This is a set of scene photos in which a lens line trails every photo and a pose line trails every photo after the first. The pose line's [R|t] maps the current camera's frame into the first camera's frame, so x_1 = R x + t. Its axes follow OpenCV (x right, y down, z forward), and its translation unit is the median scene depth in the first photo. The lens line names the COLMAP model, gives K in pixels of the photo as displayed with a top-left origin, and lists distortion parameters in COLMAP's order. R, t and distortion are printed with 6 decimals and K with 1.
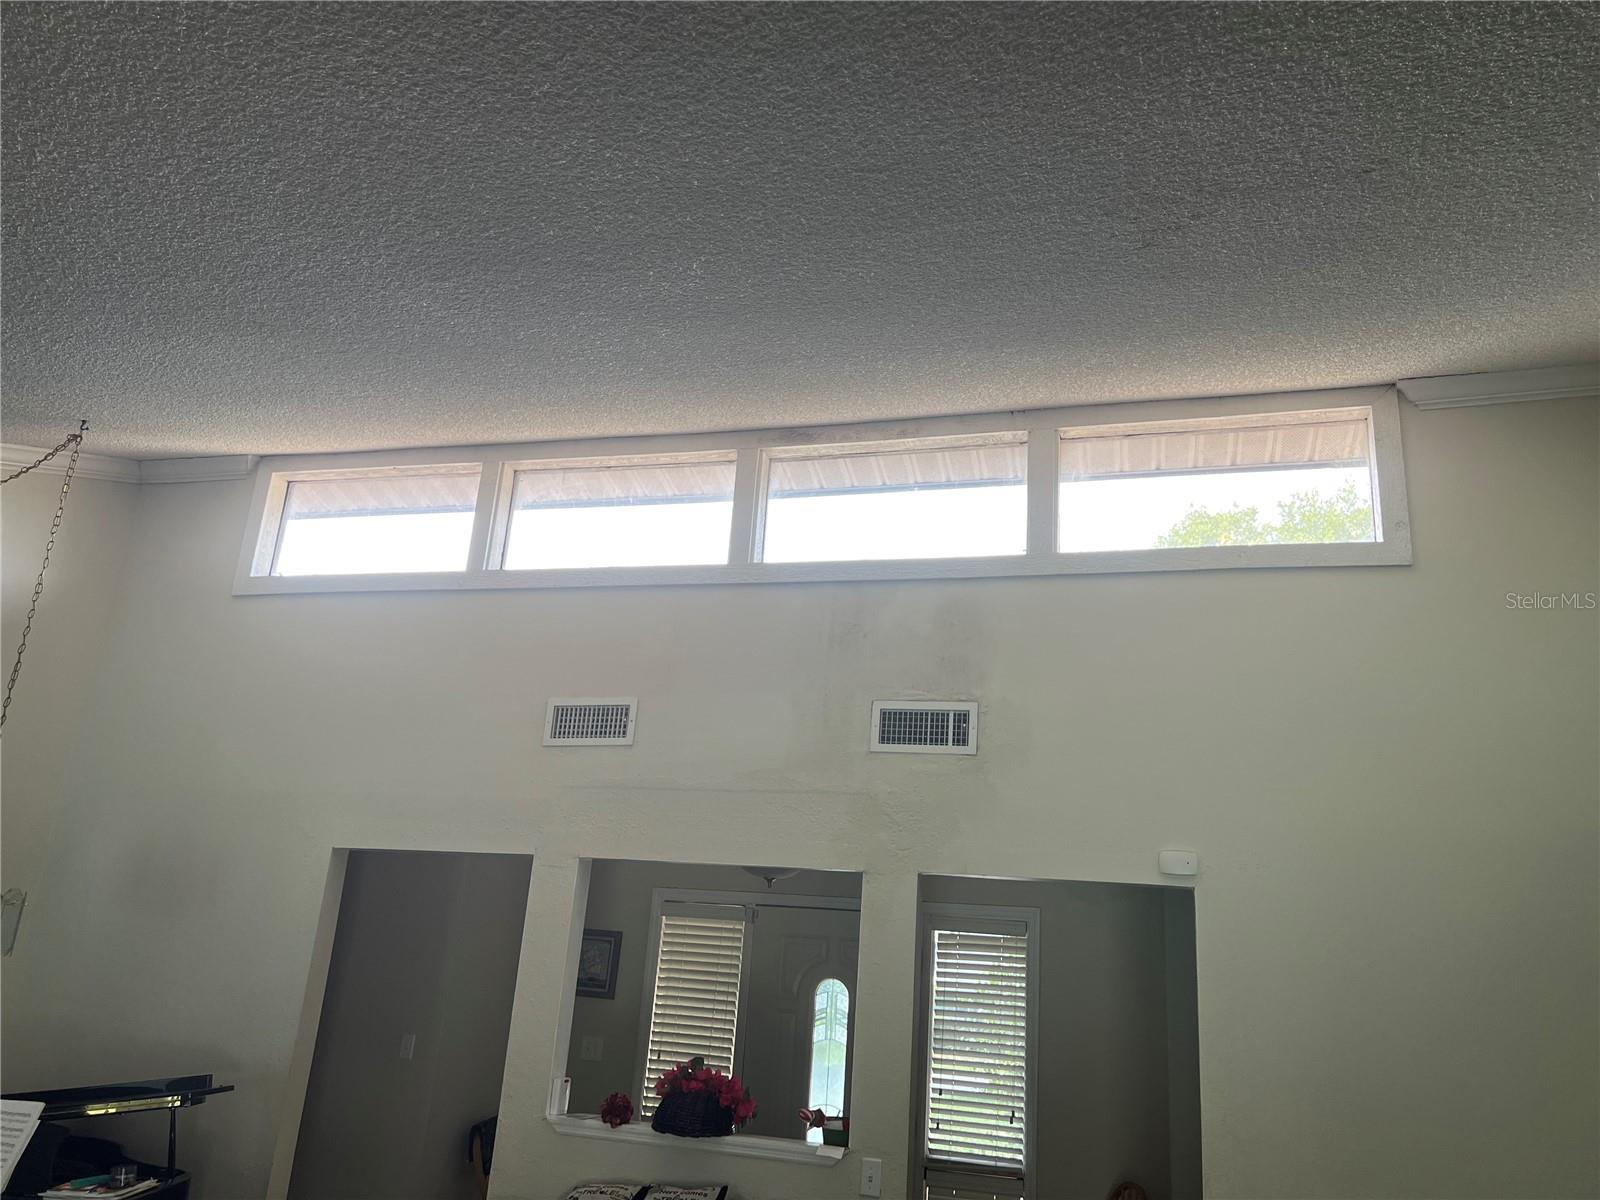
lens RADIAL K [[1178.8, 0, 800.0], [0, 1178.8, 600.0], [0, 0, 1]] dist [0.032671, -0.048266]
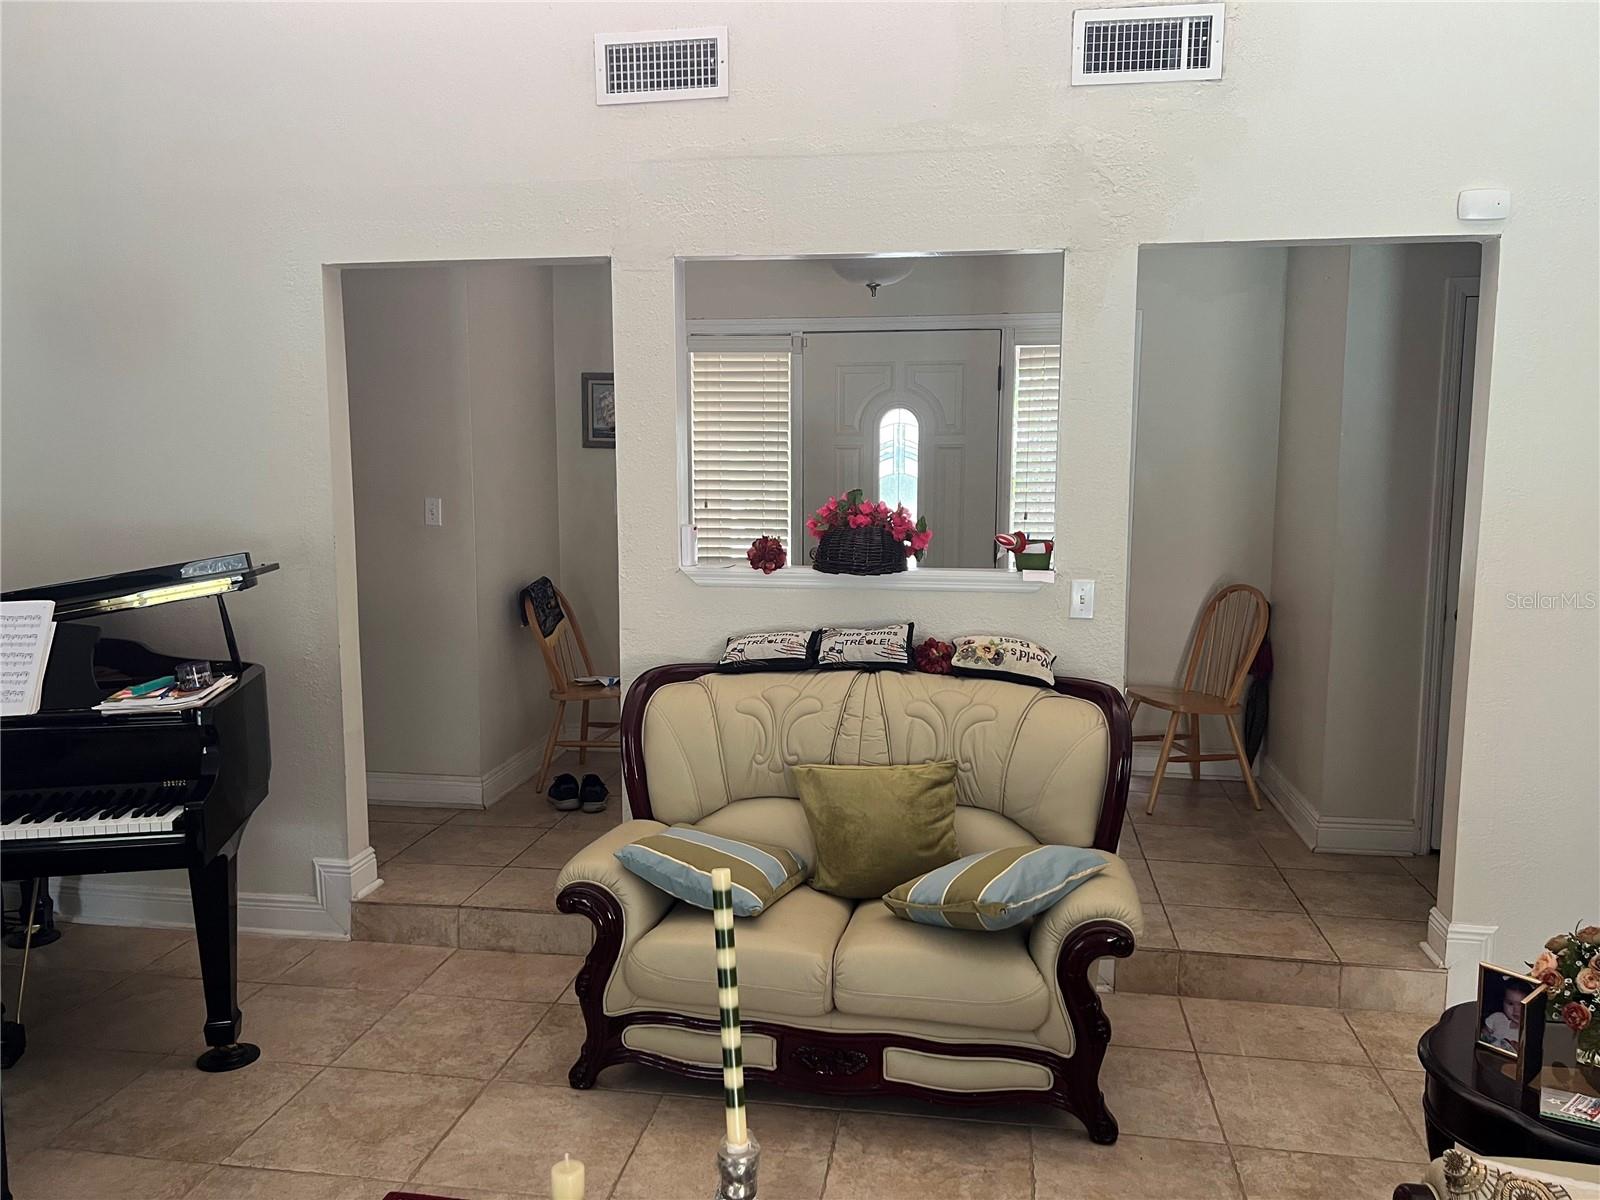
lens RADIAL K [[1201.8, 0, 800.0], [0, 1201.8, 600.0], [0, 0, 1]] dist [0.079885, -0.092310]
pose [[0.990494, -0.081279, 0.110978, -0.222516], [0.026491, 0.904374, 0.425918, 0.091374], [-0.134983, -0.418930, 0.897930, 0.203764]]
